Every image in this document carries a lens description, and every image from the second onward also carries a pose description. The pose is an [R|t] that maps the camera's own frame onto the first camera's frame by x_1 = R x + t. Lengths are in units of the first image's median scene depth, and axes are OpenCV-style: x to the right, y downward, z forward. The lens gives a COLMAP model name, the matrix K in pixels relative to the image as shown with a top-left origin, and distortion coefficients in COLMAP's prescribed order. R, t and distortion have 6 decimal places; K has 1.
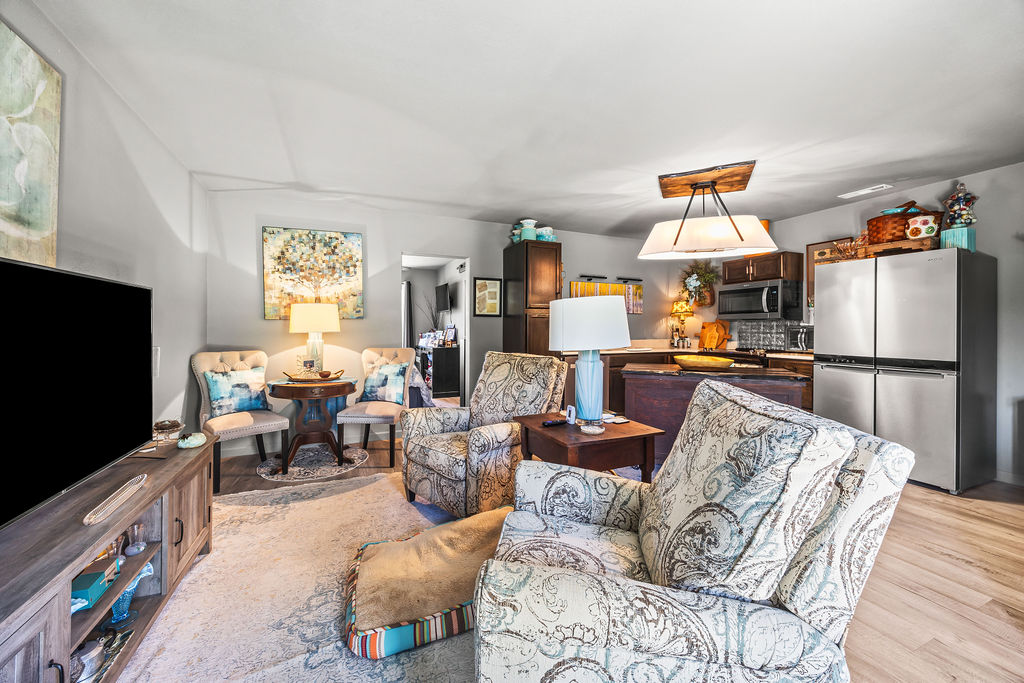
lens RADIAL K [[392.6, 0, 508.8], [0, 392.6, 330.8], [0, 0, 1]] dist [0.002108, -0.000303]
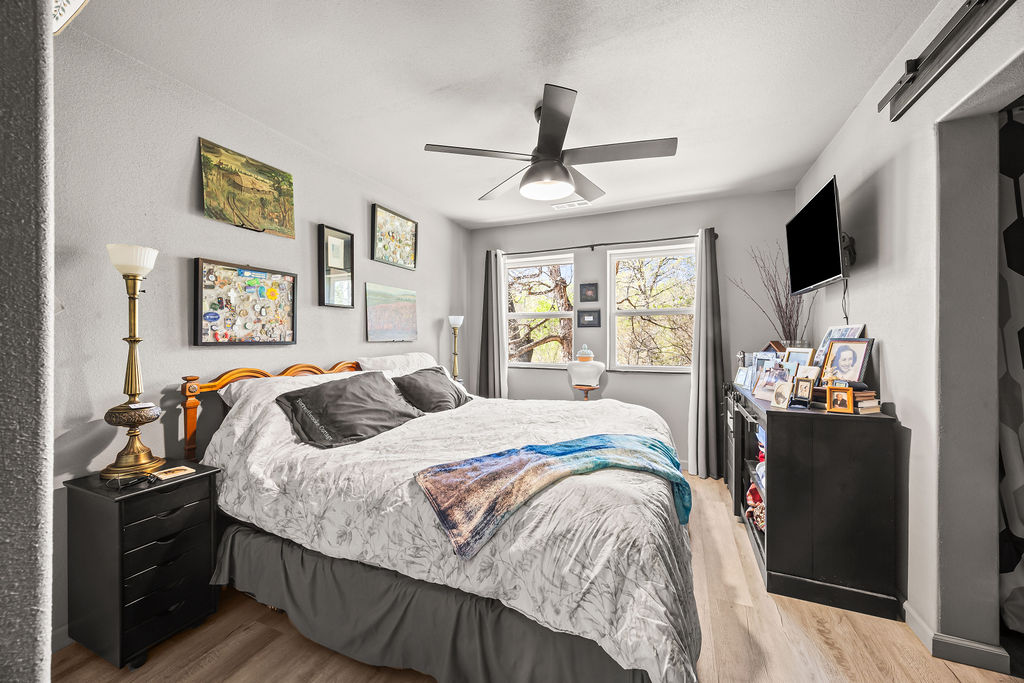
lens RADIAL K [[392.6, 0, 506.1], [0, 392.6, 343.8], [0, 0, 1]] dist [0.002108, -0.000303]
pose [[0.678710, 0.001627, -0.734405, -0.110528], [0.000560, 0.999996, 0.002732, -0.004858], [0.734407, -0.002265, 0.678706, 0.648637]]
